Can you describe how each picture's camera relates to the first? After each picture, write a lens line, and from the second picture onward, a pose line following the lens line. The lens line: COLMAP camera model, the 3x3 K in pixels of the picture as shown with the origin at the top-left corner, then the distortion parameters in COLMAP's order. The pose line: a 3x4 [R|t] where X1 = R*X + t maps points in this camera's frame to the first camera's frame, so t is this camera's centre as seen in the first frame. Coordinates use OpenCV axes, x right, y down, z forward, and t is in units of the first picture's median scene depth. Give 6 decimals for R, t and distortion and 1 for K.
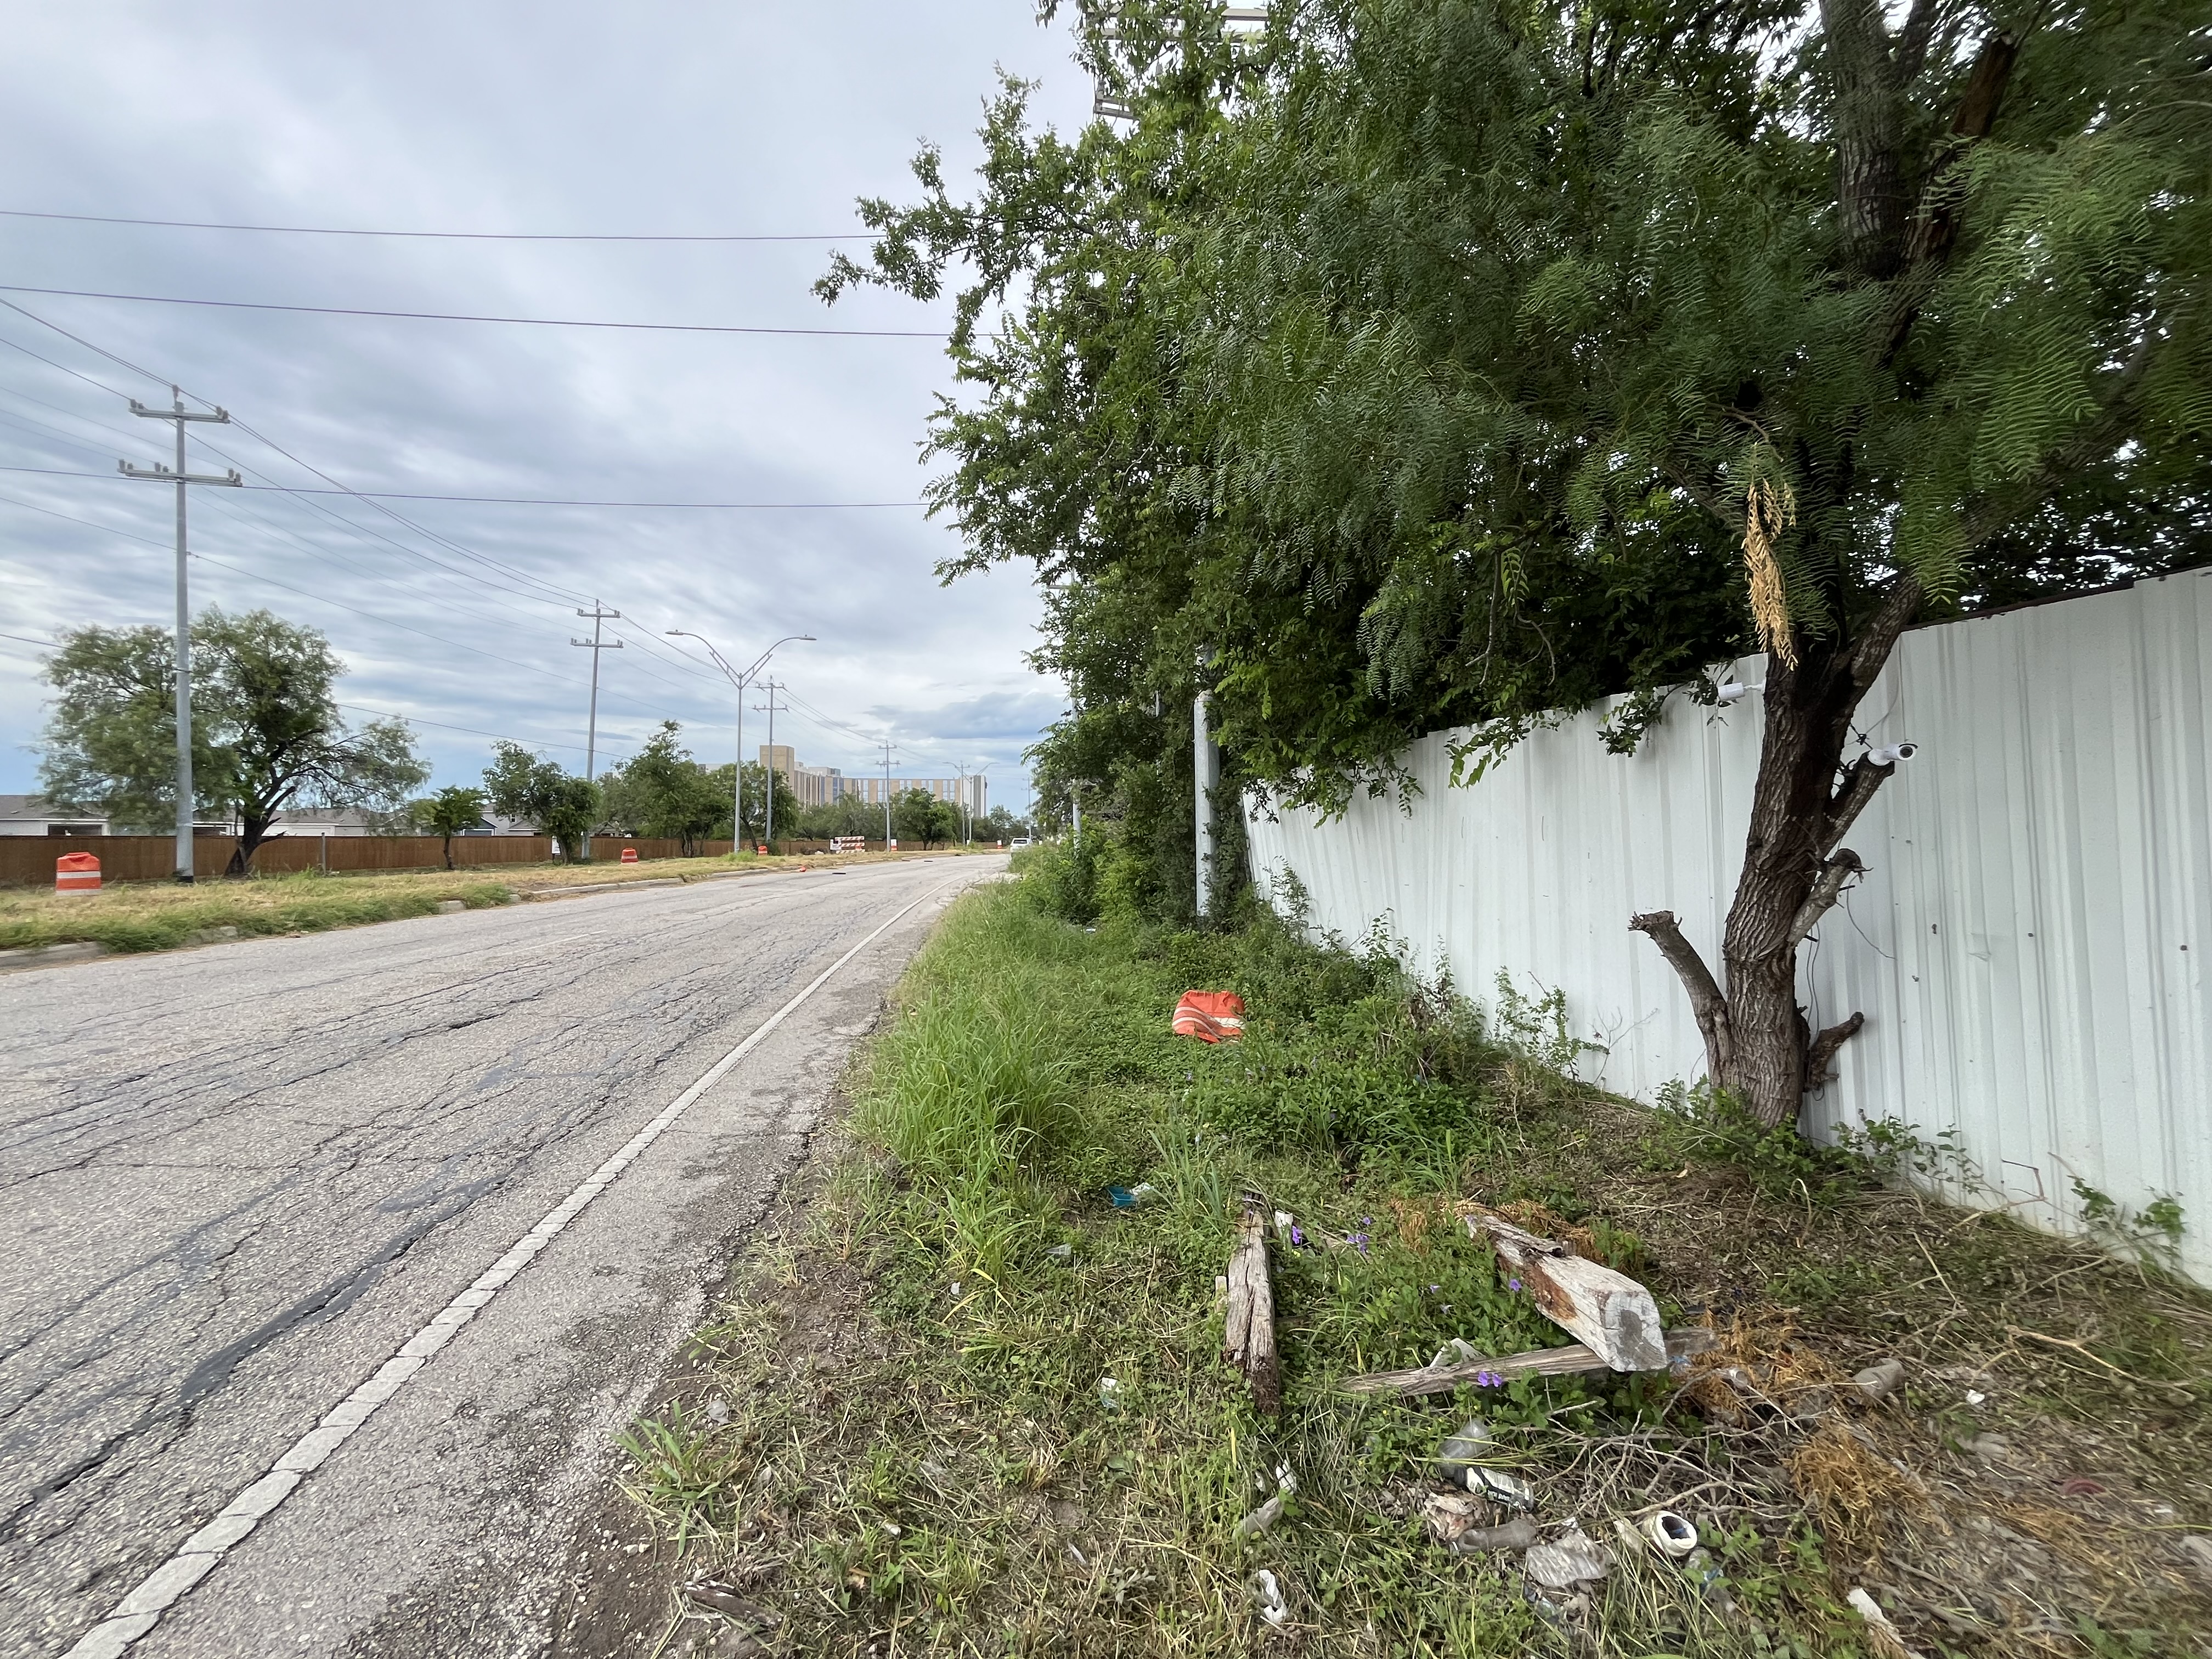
lens RADIAL K [[894.5, 0, 1103.4], [0, 894.5, 830.8], [0, 0, 1]] dist [-0.001198, 0.000155]
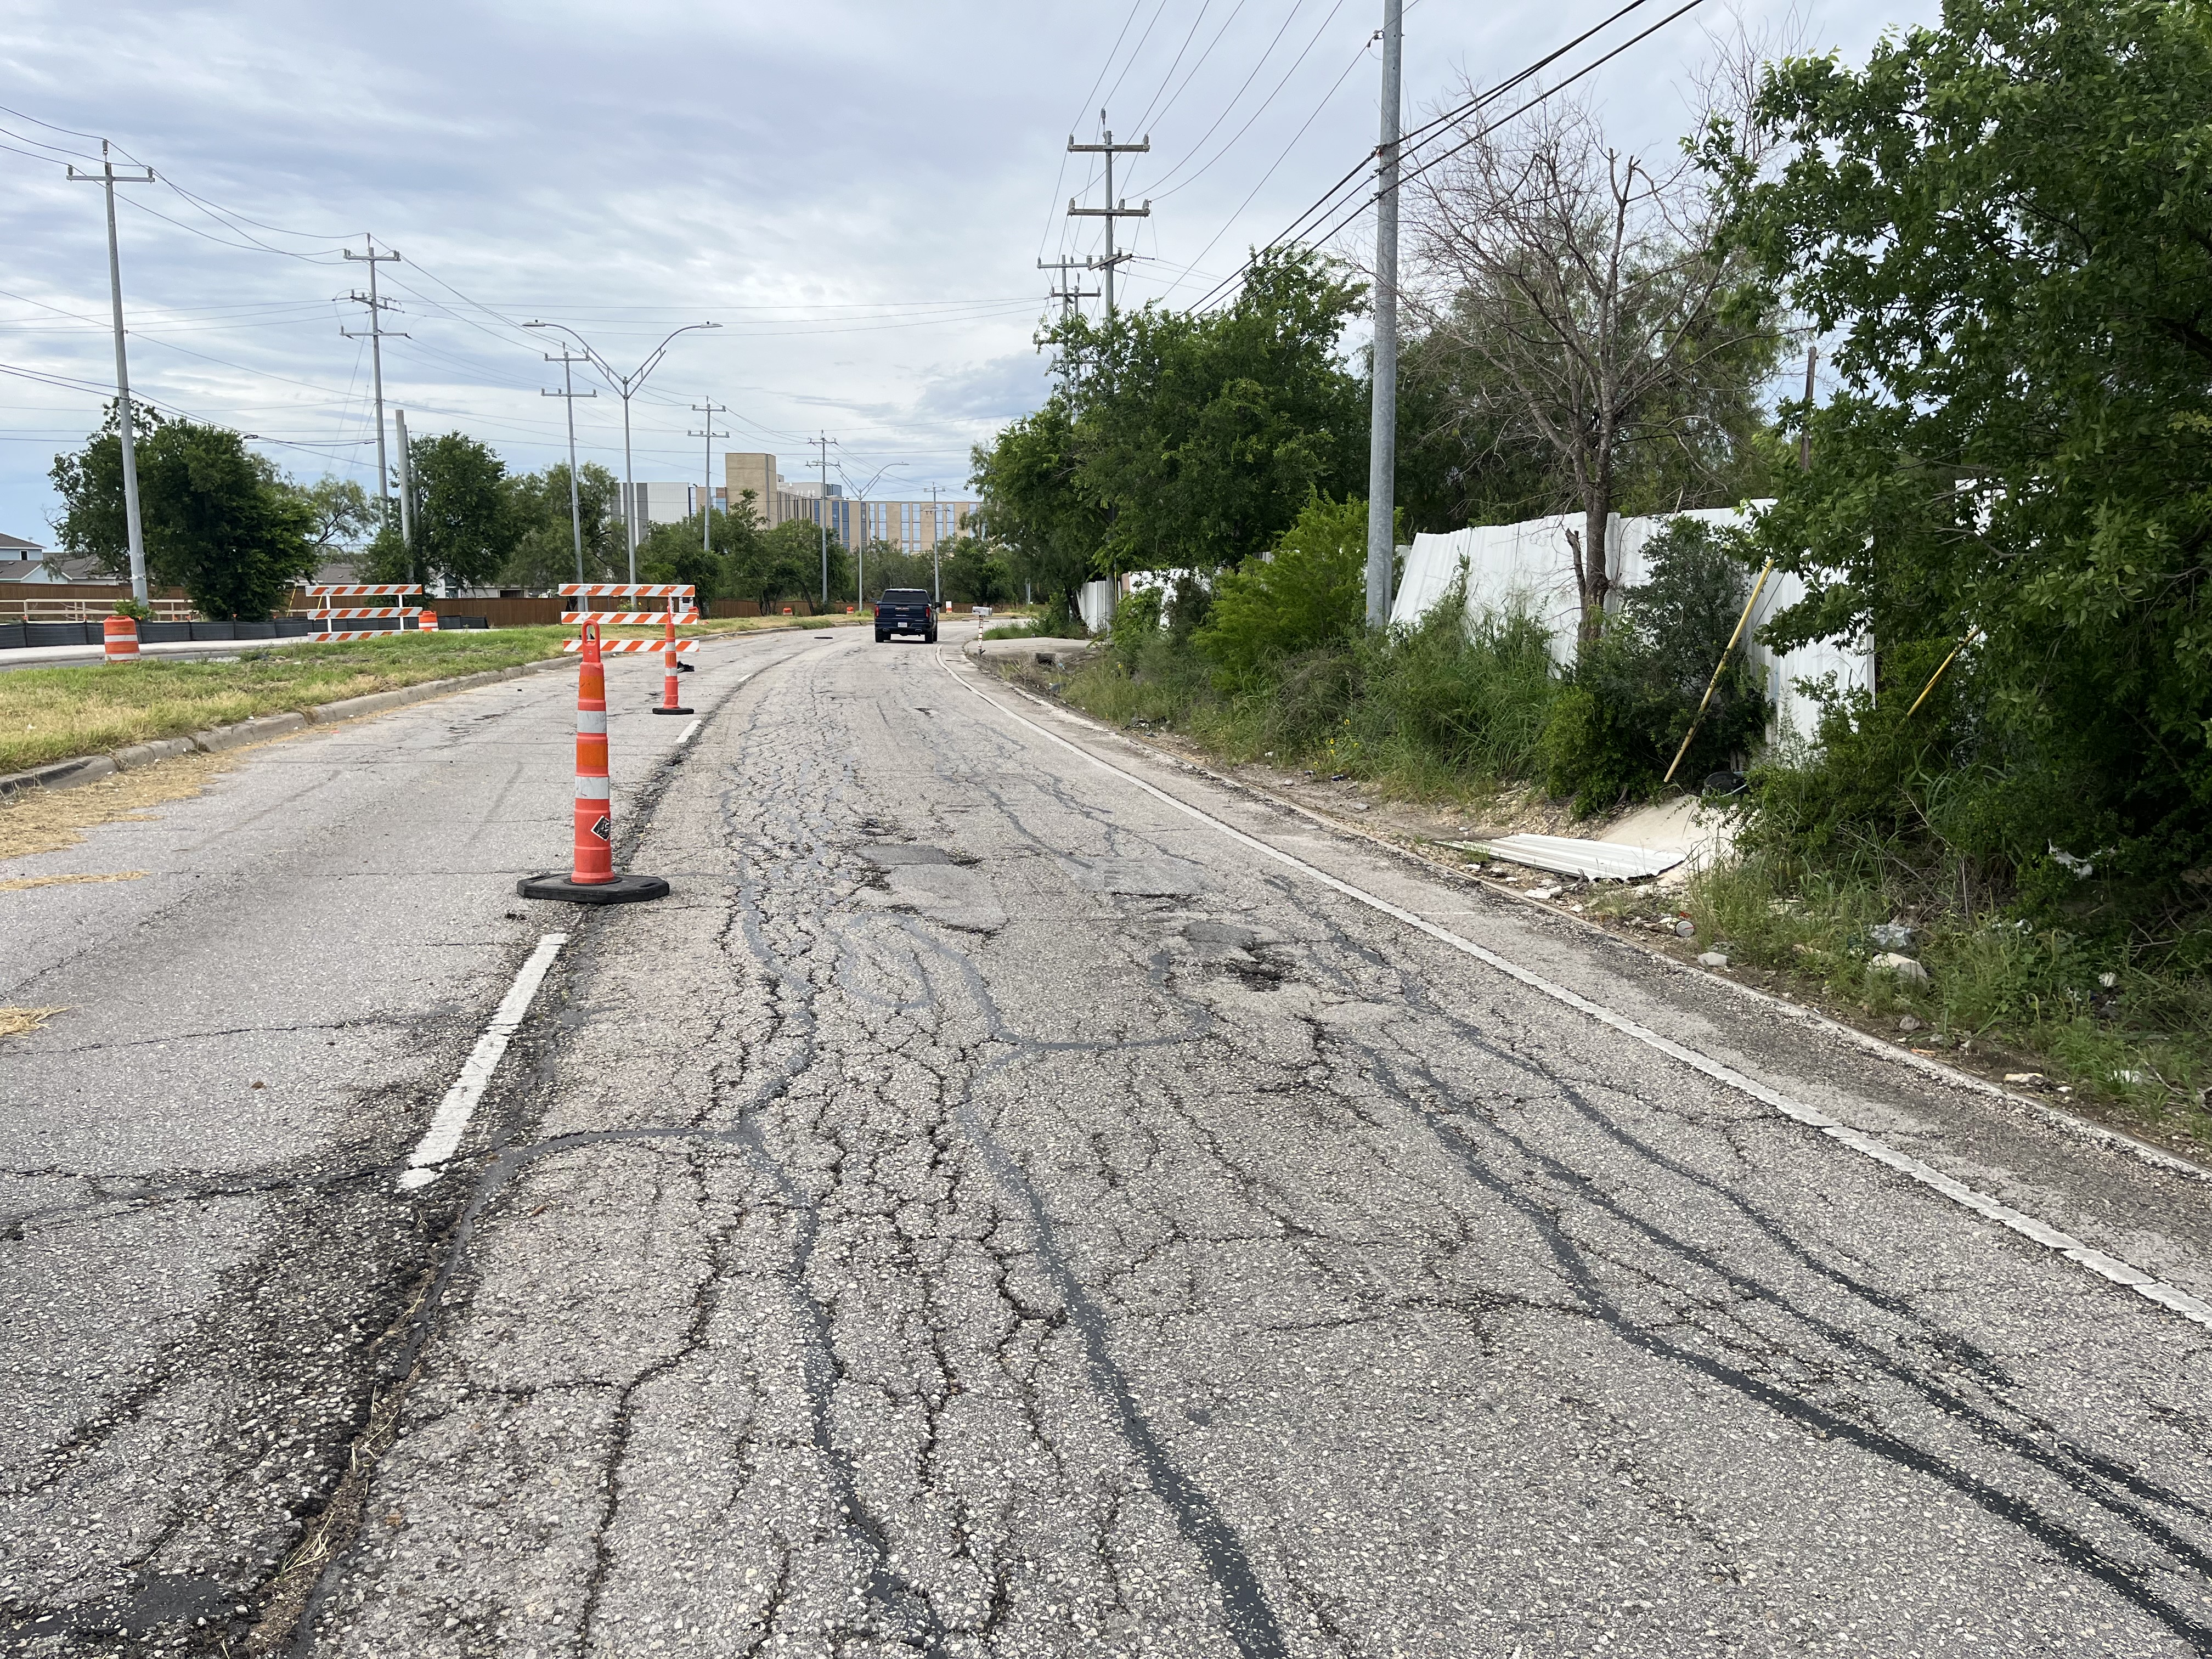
lens RADIAL K [[1679.1, 0, 1092.9], [0, 1679.1, 807.9], [0, 0, 1]] dist [0.069689, -0.078582]
pose [[0.992071, 0.014937, -0.124786, 0.144616], [0.001883, 0.991034, 0.133596, -0.009857], [0.125662, -0.132772, 0.983148, -0.765079]]
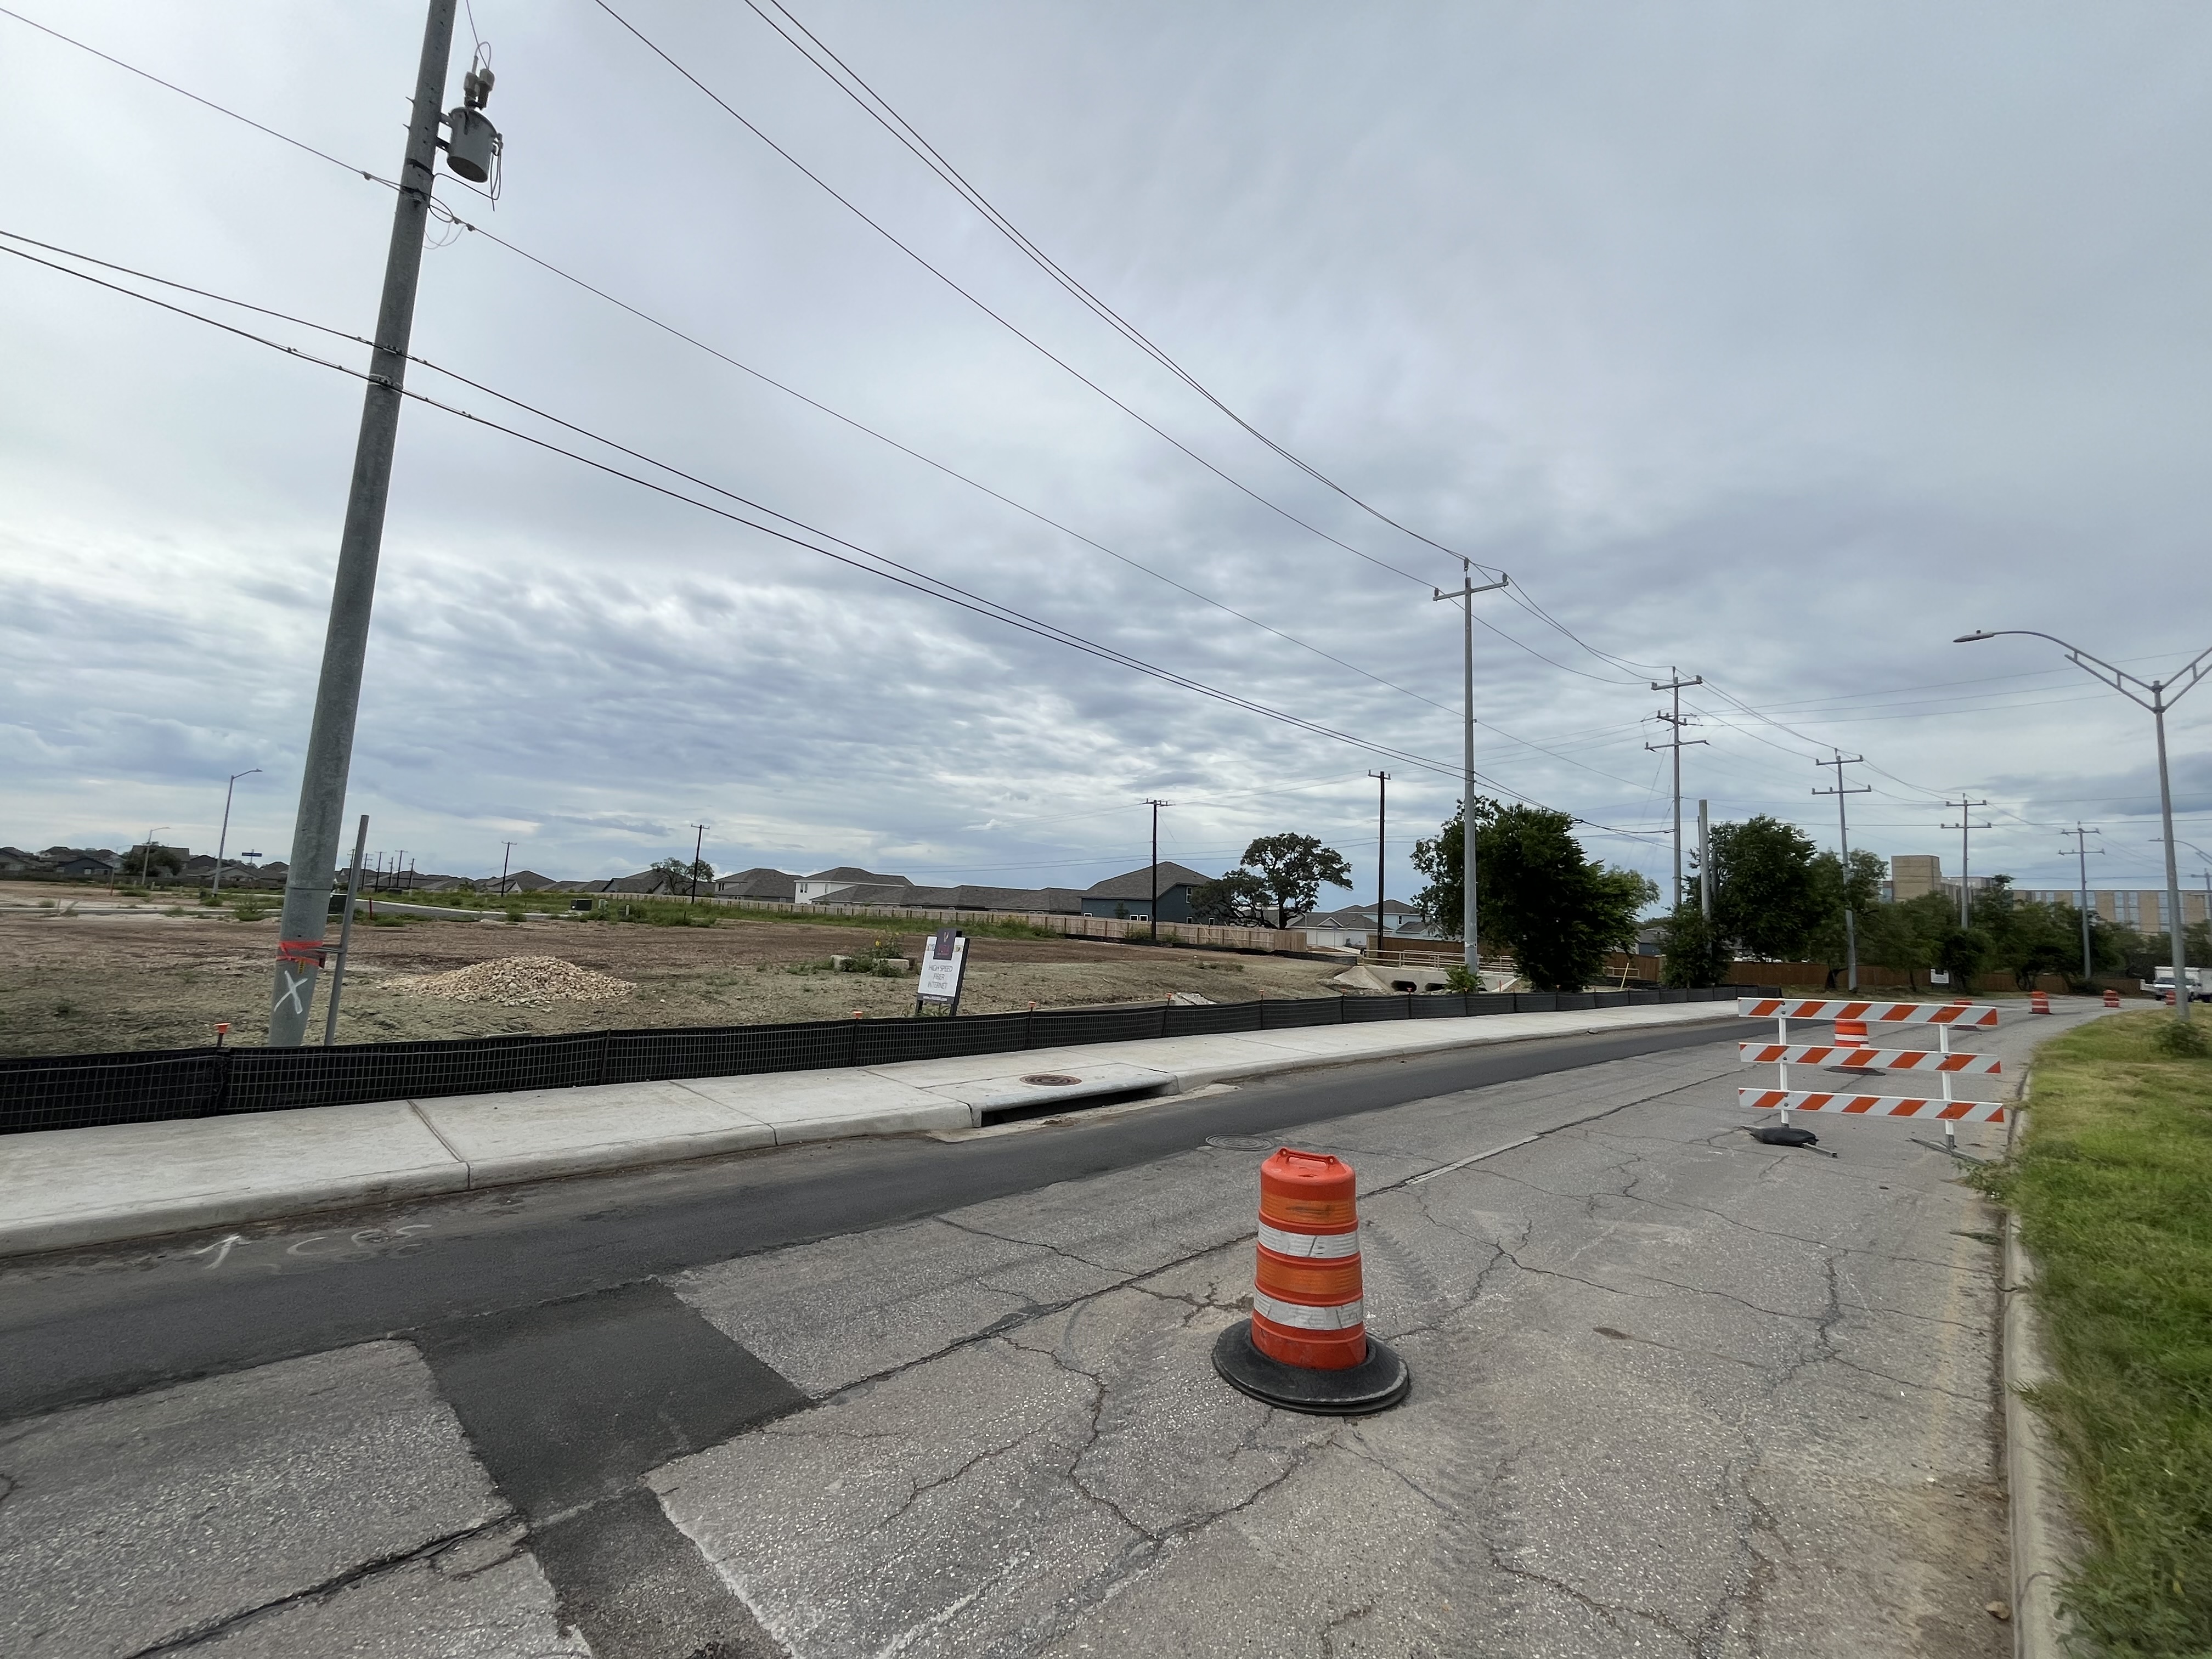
lens RADIAL K [[894.5, 0, 1103.4], [0, 894.5, 830.8], [0, 0, 1]] dist [-0.001198, 0.000155]
pose [[0.509510, -0.065942, -0.857934, -0.048457], [-0.035423, 0.994607, -0.097483, -0.015862], [0.859735, 0.080059, 0.504427, -0.492378]]
